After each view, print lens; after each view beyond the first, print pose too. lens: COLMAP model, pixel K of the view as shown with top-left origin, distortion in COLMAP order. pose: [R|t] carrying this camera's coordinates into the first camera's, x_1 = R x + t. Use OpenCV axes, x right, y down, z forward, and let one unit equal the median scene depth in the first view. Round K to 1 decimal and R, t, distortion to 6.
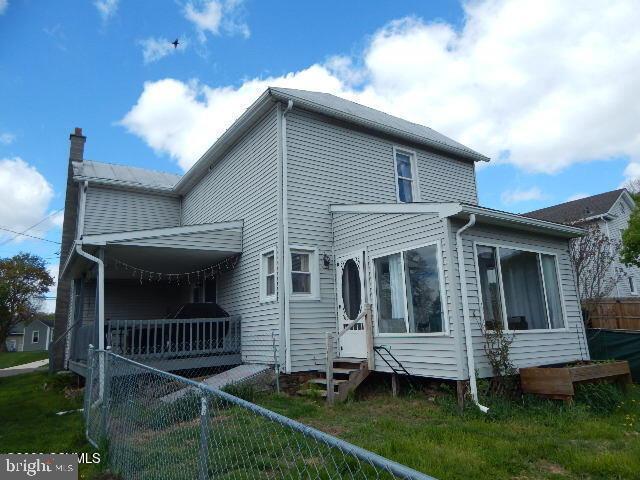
lens RADIAL K [[438.5, 0, 322.7], [0, 438.5, 241.8], [0, 0, 1]] dist [-0.005086, -0.003548]
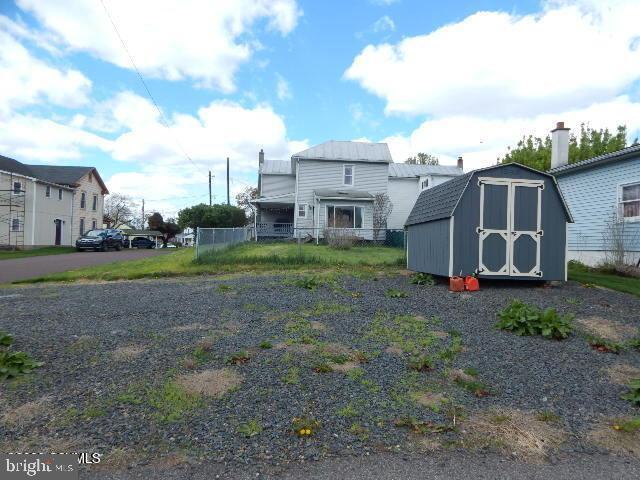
lens RADIAL K [[422.7, 0, 323.4], [0, 422.7, 275.0], [0, 0, 1]] dist [-0.004300, -0.002100]
pose [[0.863892, 0.083140, -0.496768, 1.688950], [0.057681, 0.963463, 0.261557, -0.288348], [0.500363, -0.254611, 0.827532, -1.707443]]
